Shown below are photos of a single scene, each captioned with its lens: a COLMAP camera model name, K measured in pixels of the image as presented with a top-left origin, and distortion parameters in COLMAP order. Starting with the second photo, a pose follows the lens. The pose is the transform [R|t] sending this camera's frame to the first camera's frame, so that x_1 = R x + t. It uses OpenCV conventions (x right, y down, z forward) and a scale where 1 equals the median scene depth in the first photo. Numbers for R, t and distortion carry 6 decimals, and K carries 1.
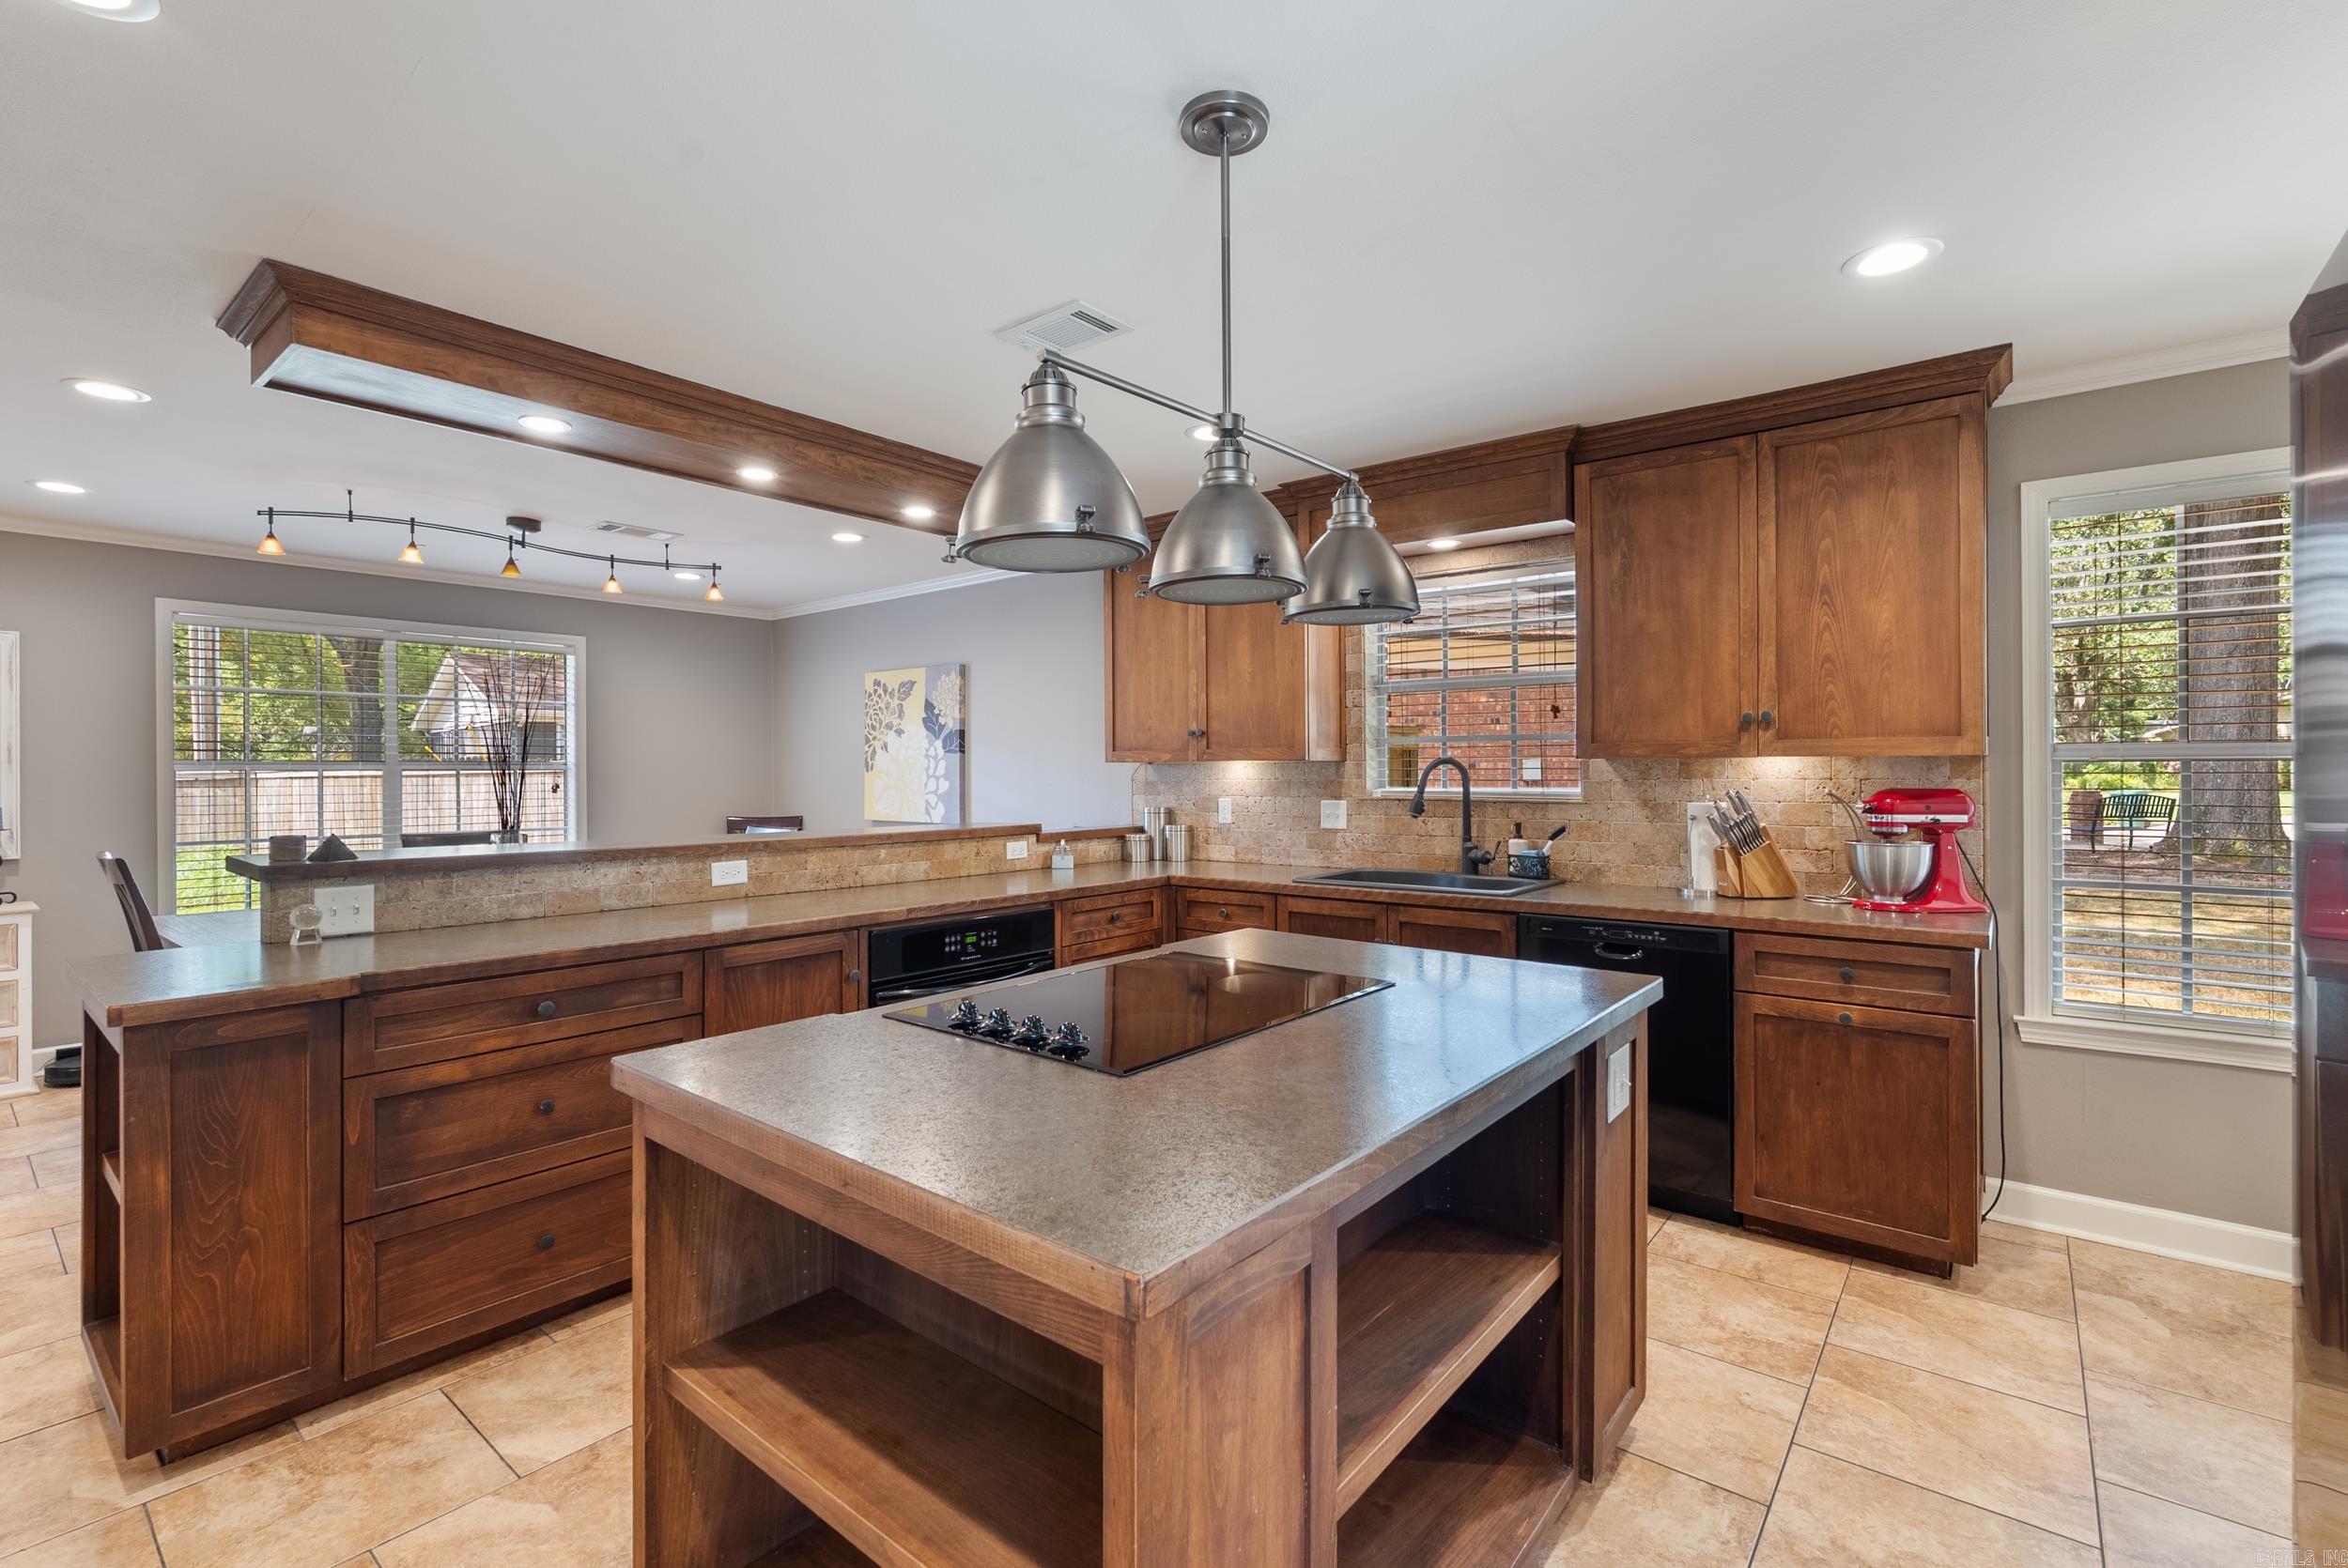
lens RADIAL K [[1043.3, 0, 1179.0], [0, 1043.3, 770.0], [0, 0, 1]] dist [-0.008049, 0.001290]
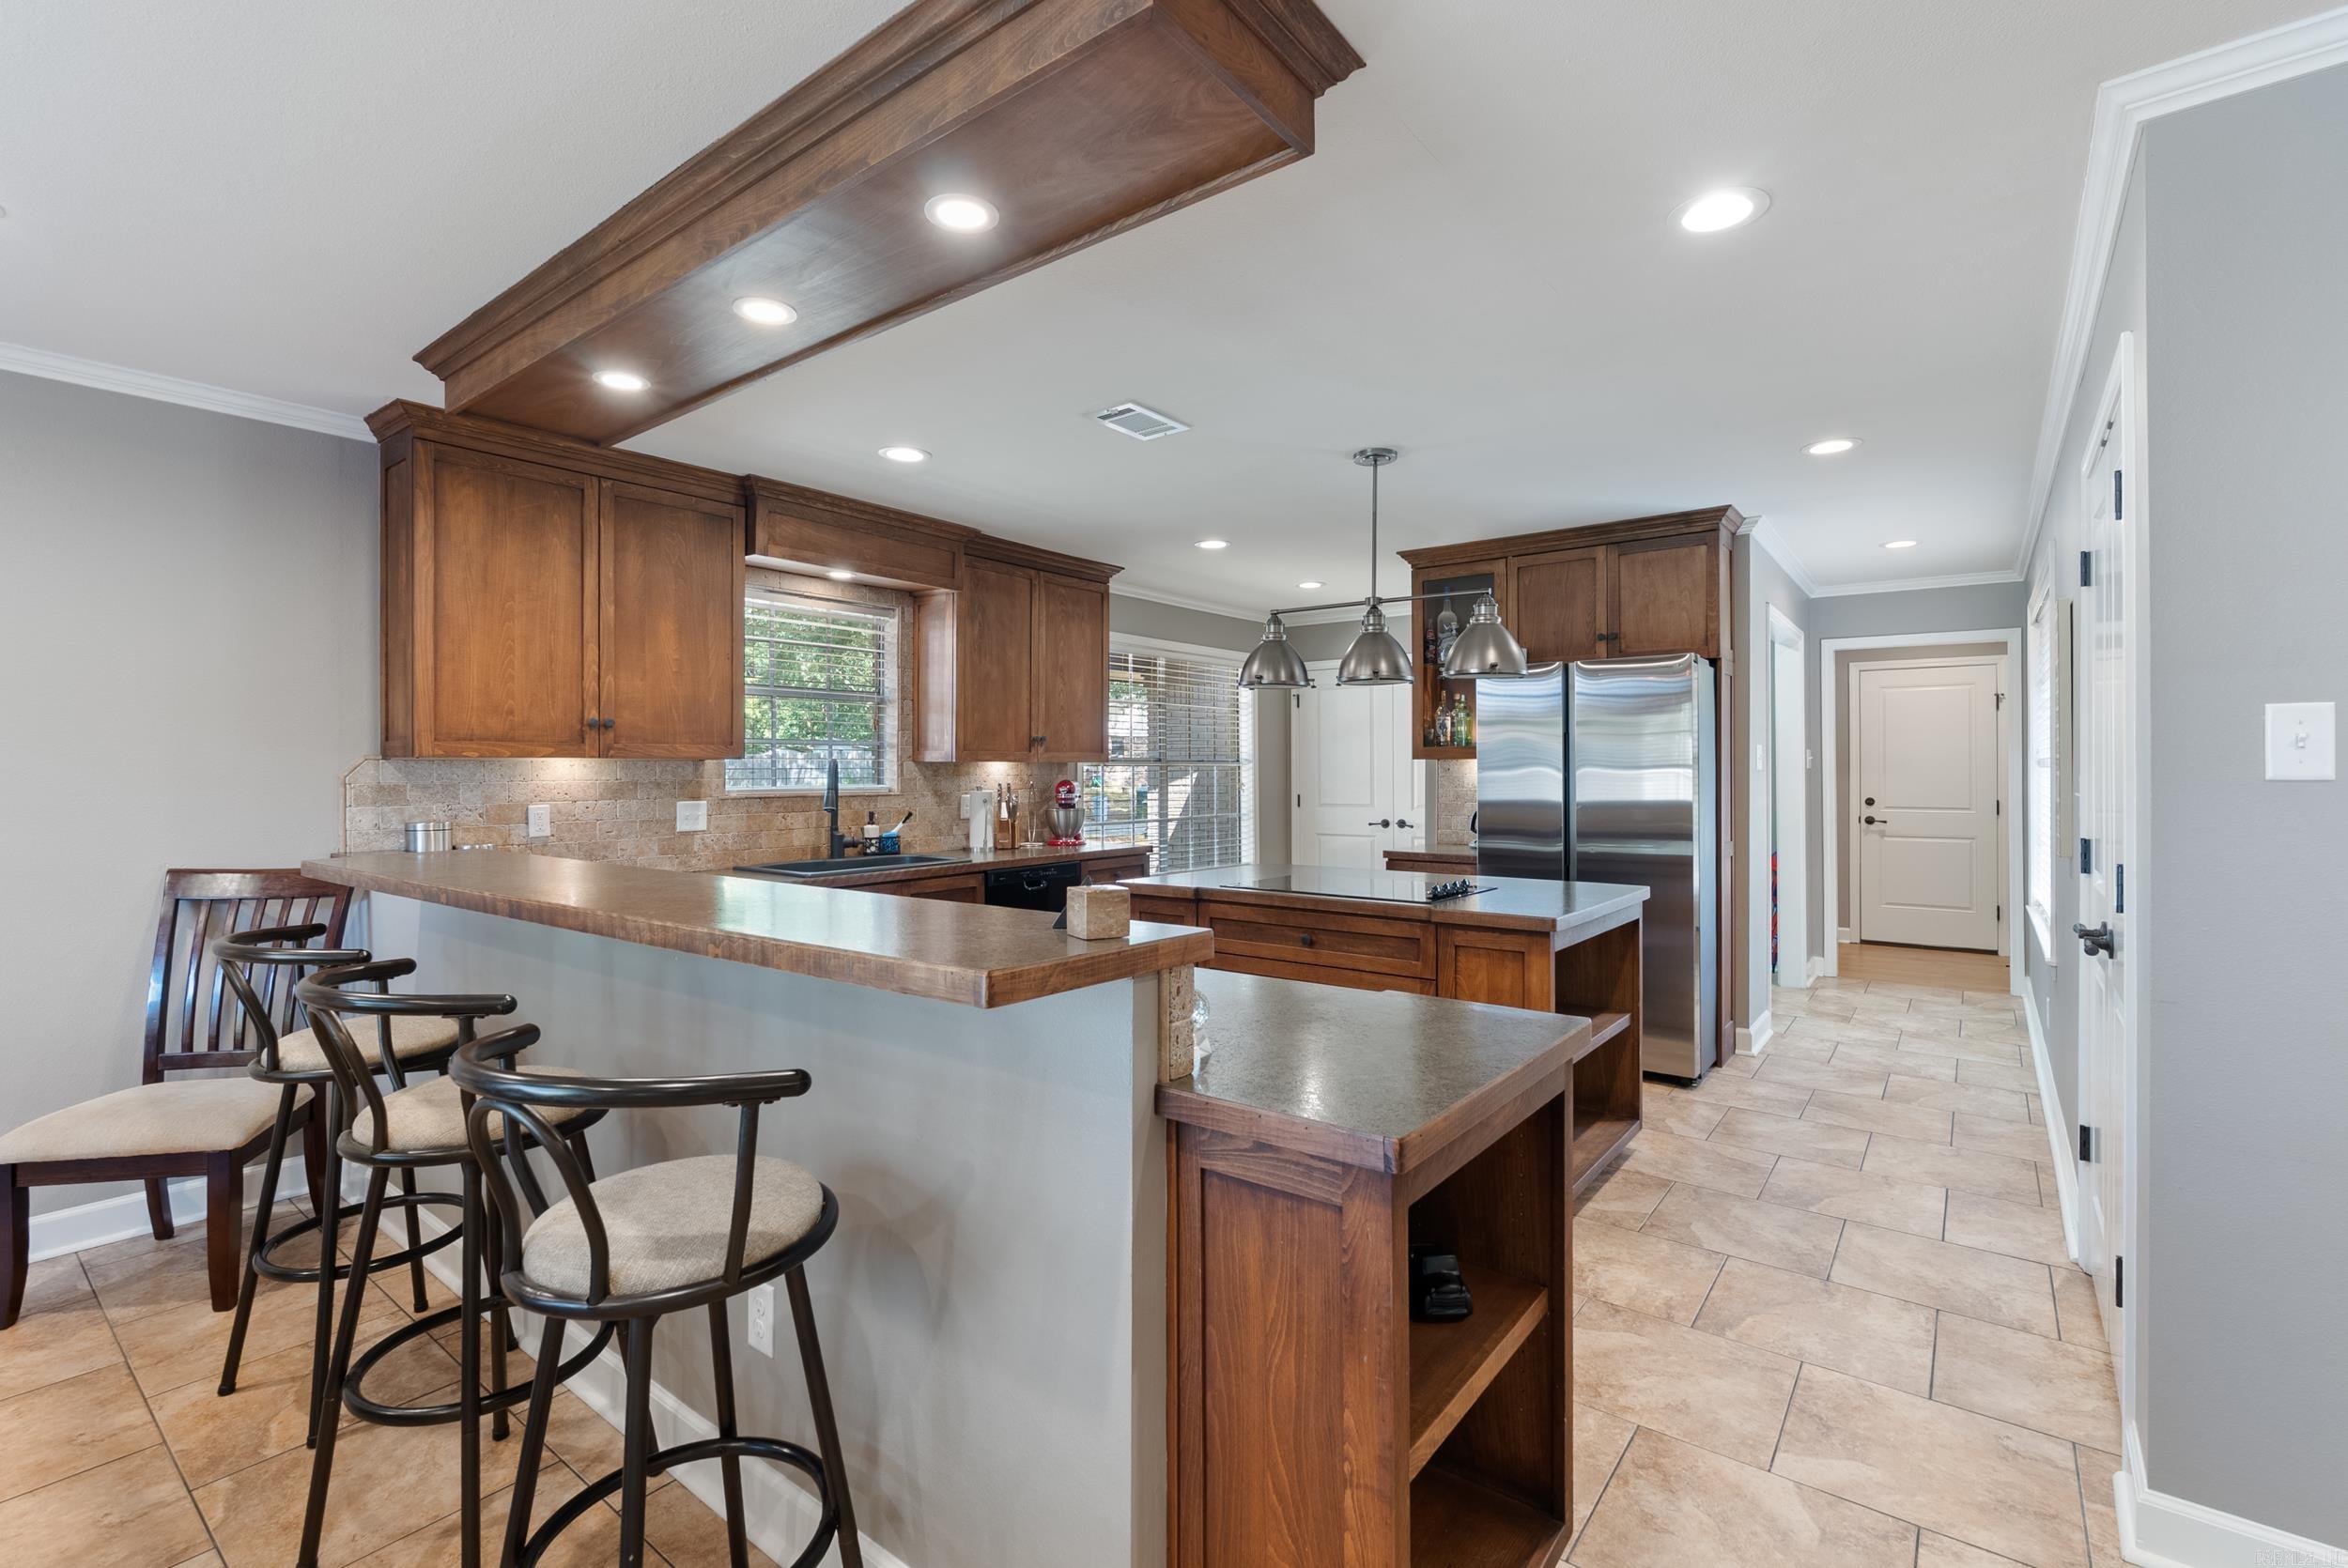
lens RADIAL K [[1038.9, 0, 1175.2], [0, 1038.9, 770.4], [0, 0, 1]] dist [-0.004965, 0.000635]
pose [[-0.018169, 0.002049, 0.999833, -0.835501], [0.000280, 0.999998, -0.002044, 0.003176], [-0.999835, 0.000242, -0.018170, 0.596054]]
